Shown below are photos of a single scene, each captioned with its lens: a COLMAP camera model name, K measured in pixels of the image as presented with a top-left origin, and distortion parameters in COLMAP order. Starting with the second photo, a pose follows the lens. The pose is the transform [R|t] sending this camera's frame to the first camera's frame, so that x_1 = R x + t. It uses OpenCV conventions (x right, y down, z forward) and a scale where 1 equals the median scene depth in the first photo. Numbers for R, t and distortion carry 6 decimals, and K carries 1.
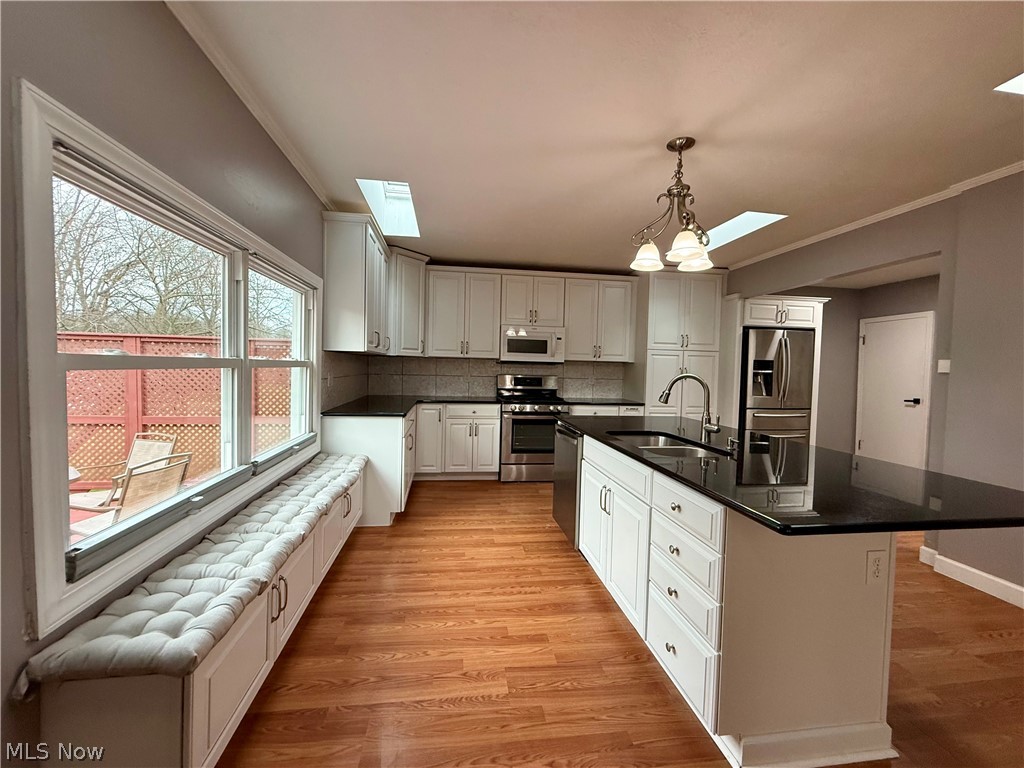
lens RADIAL K [[406.6, 0, 514.3], [0, 406.6, 381.2], [0, 0, 1]] dist [0.000619, 0.000684]
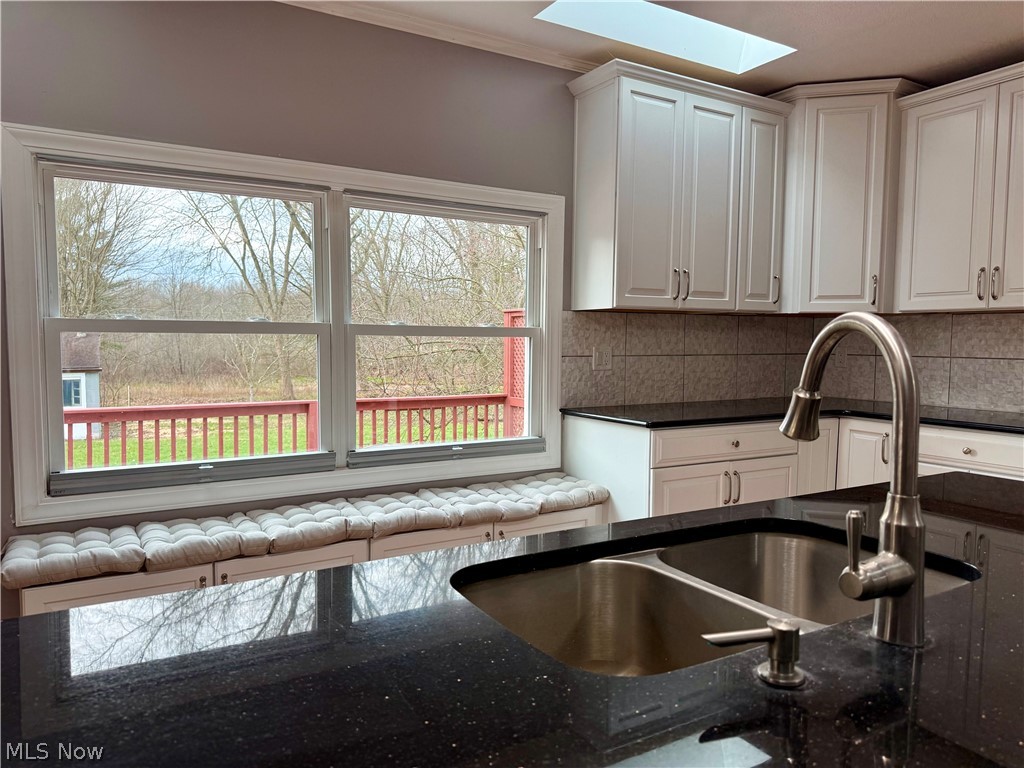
lens RADIAL K [[741.1, 0, 508.6], [0, 741.1, 386.9], [0, 0, 1]] dist [0.012789, -0.003630]
pose [[0.376272, 0.035565, -0.925826, 0.527577], [-0.030204, 0.999203, 0.026109, 0.015177], [0.926017, 0.018139, 0.377046, 0.471747]]
